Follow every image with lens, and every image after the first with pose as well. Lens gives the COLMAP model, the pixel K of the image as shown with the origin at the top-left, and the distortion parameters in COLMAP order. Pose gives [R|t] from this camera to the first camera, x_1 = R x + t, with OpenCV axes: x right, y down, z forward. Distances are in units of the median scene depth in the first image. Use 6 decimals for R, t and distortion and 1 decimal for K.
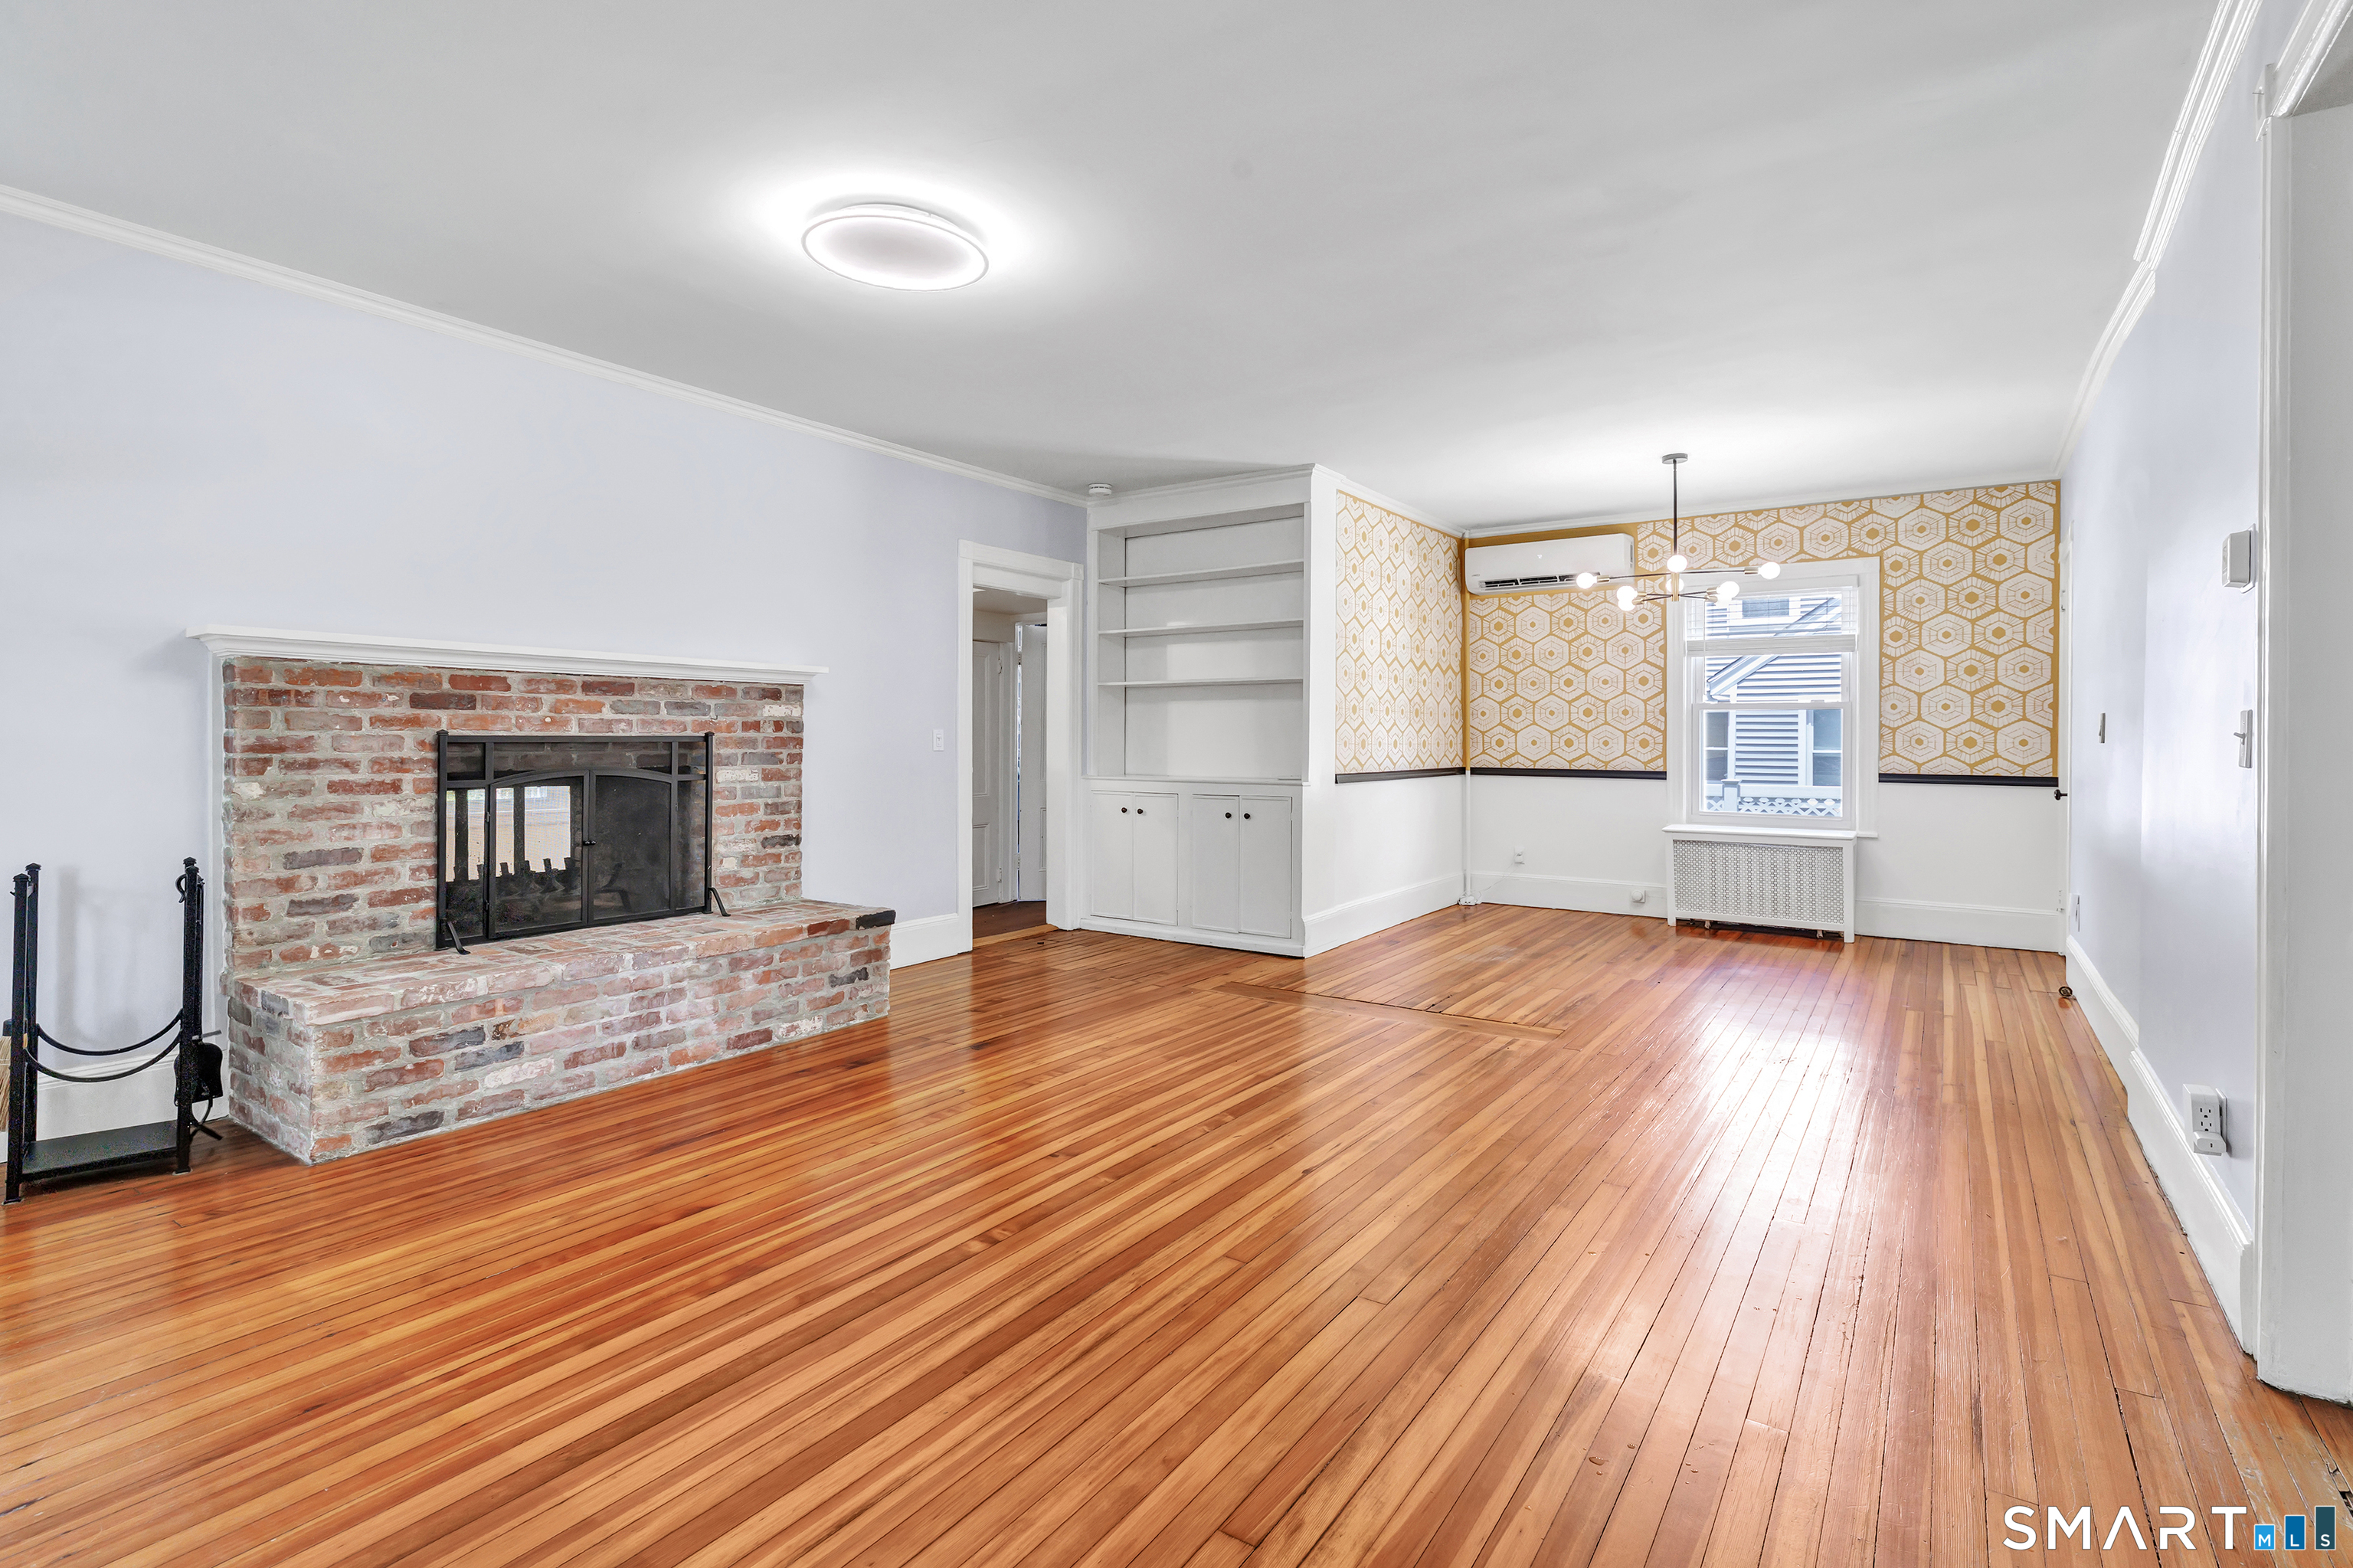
lens RADIAL K [[1002.5, 0, 1168.2], [0, 1002.5, 740.4], [0, 0, 1]] dist [0.002159, 0.000149]
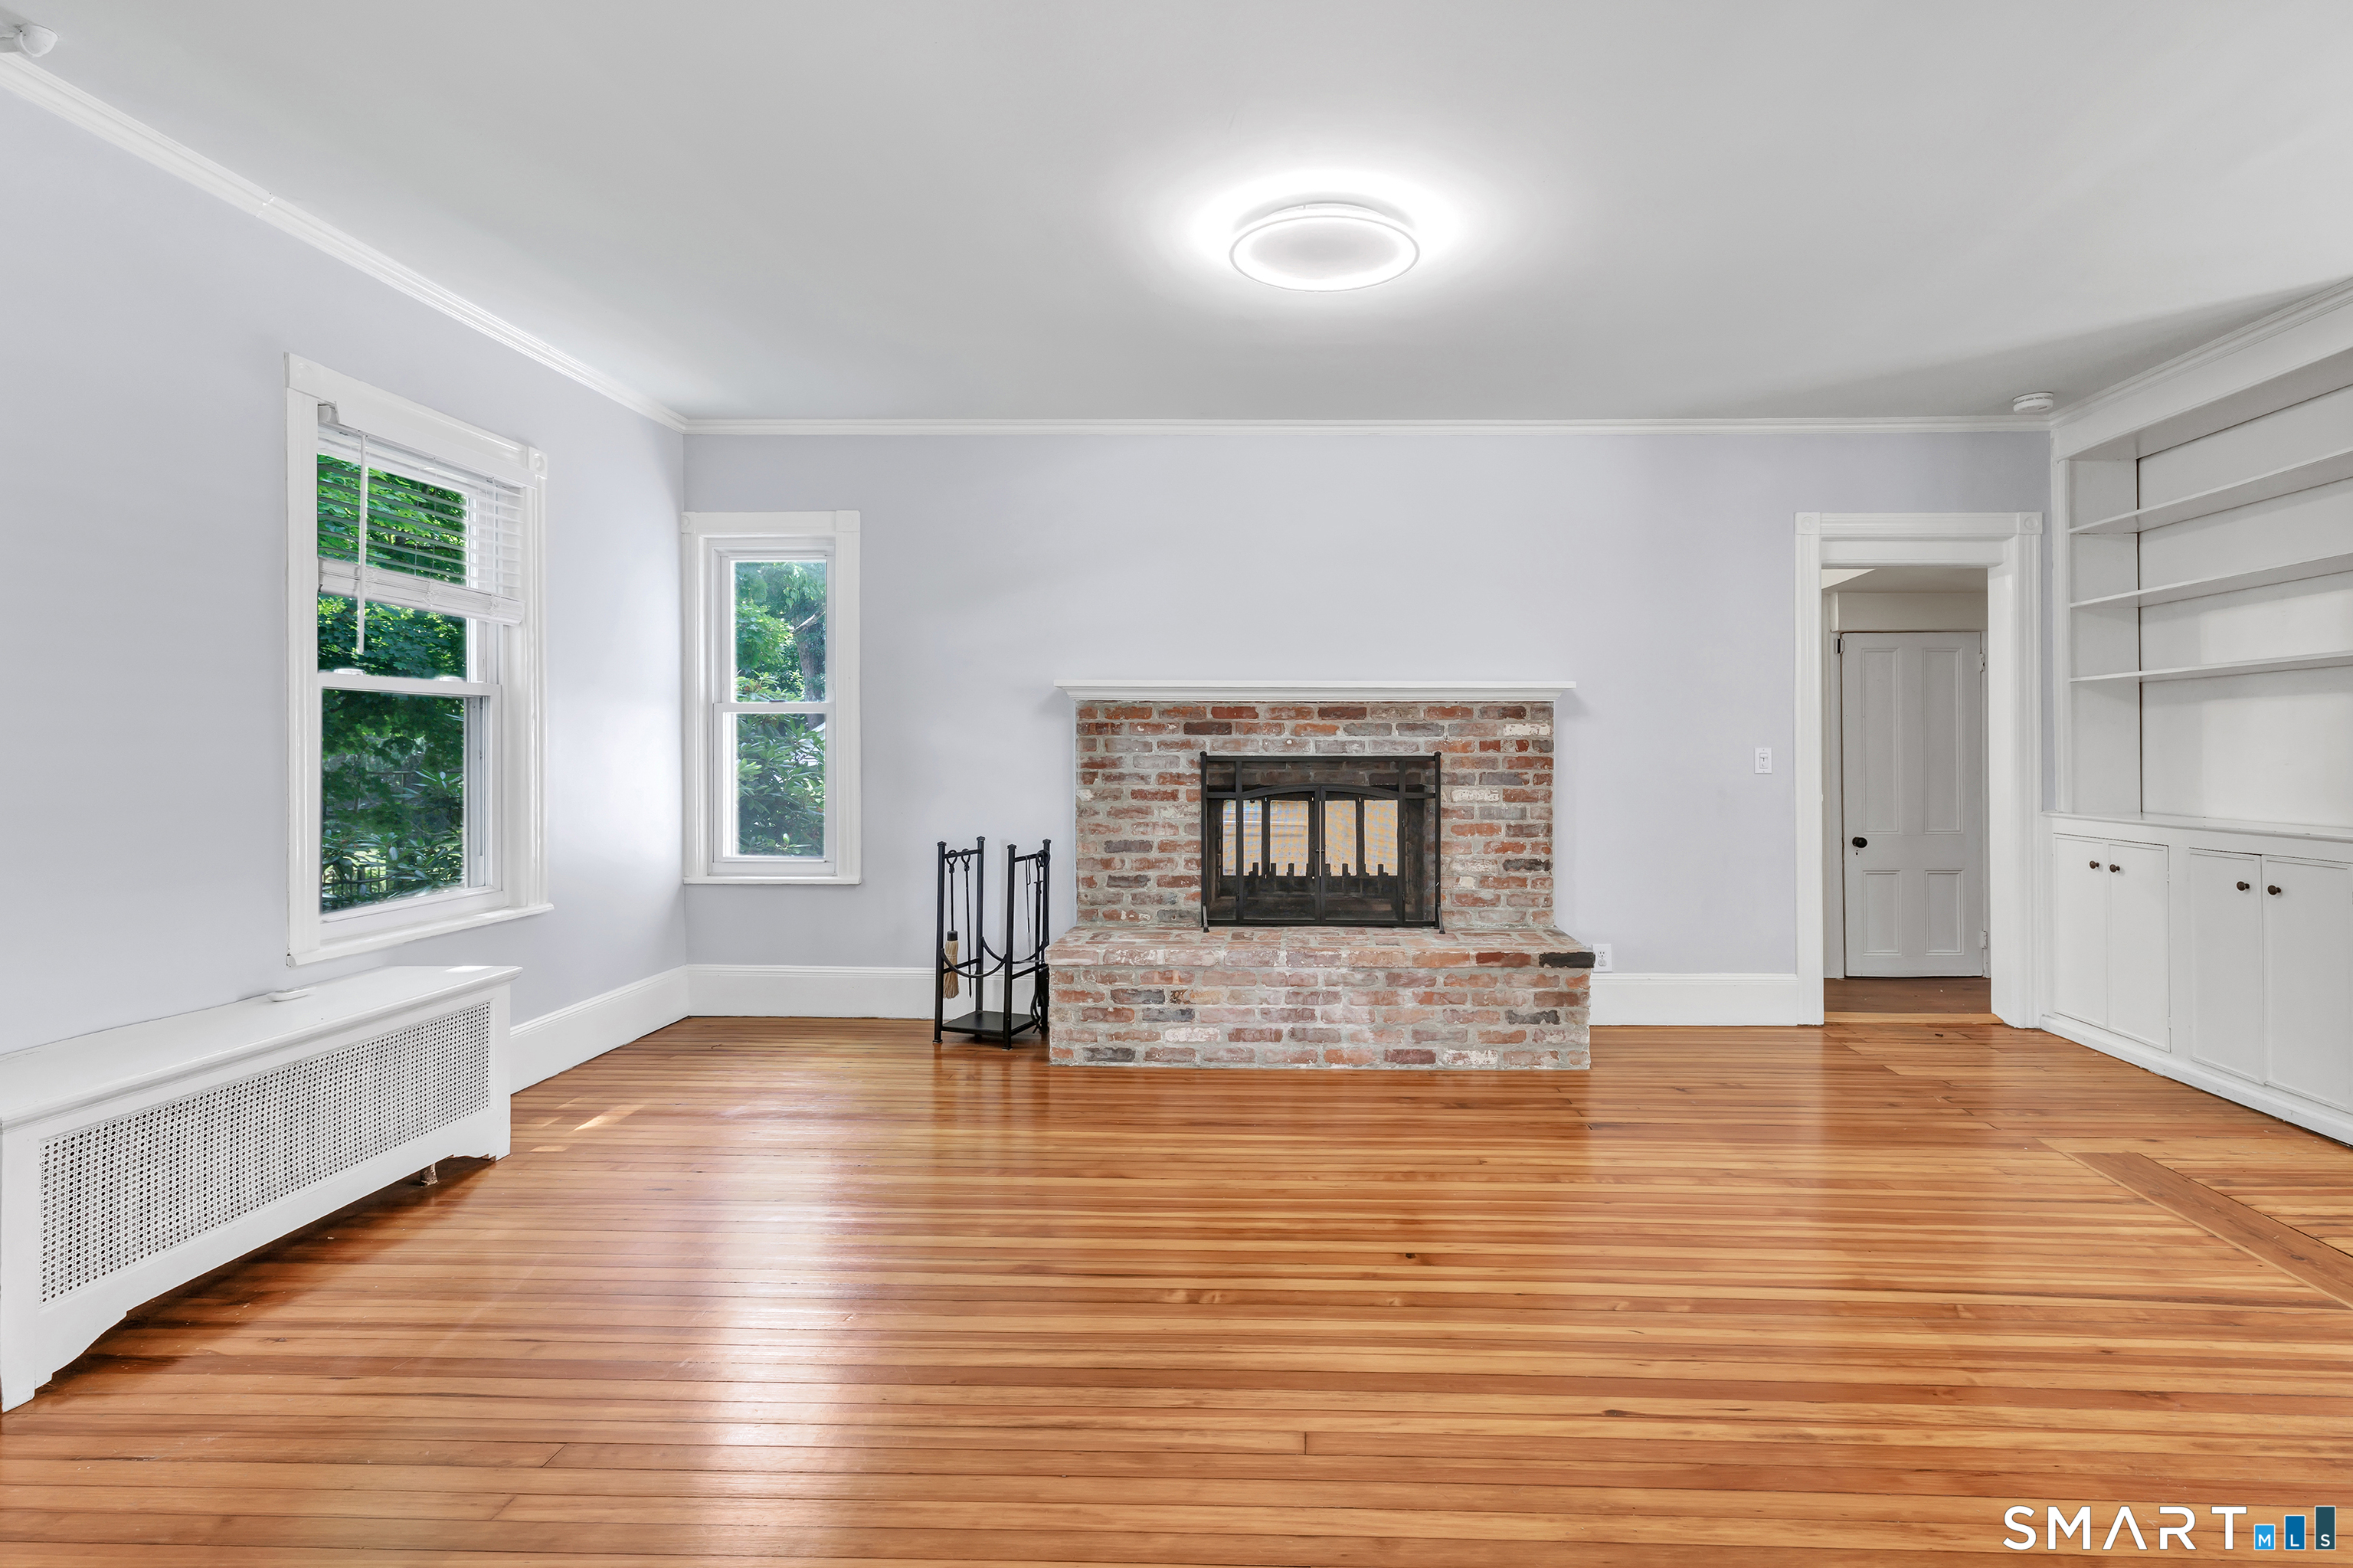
lens RADIAL K [[1088.6, 0, 1377.5], [0, 1088.6, 748.3], [0, 0, 1]] dist [-0.003096, -0.000849]
pose [[0.611832, -0.004497, -0.790975, 0.461453], [-0.002244, 0.999970, -0.007421, -0.004428], [0.790984, 0.006316, 0.611804, 0.322659]]
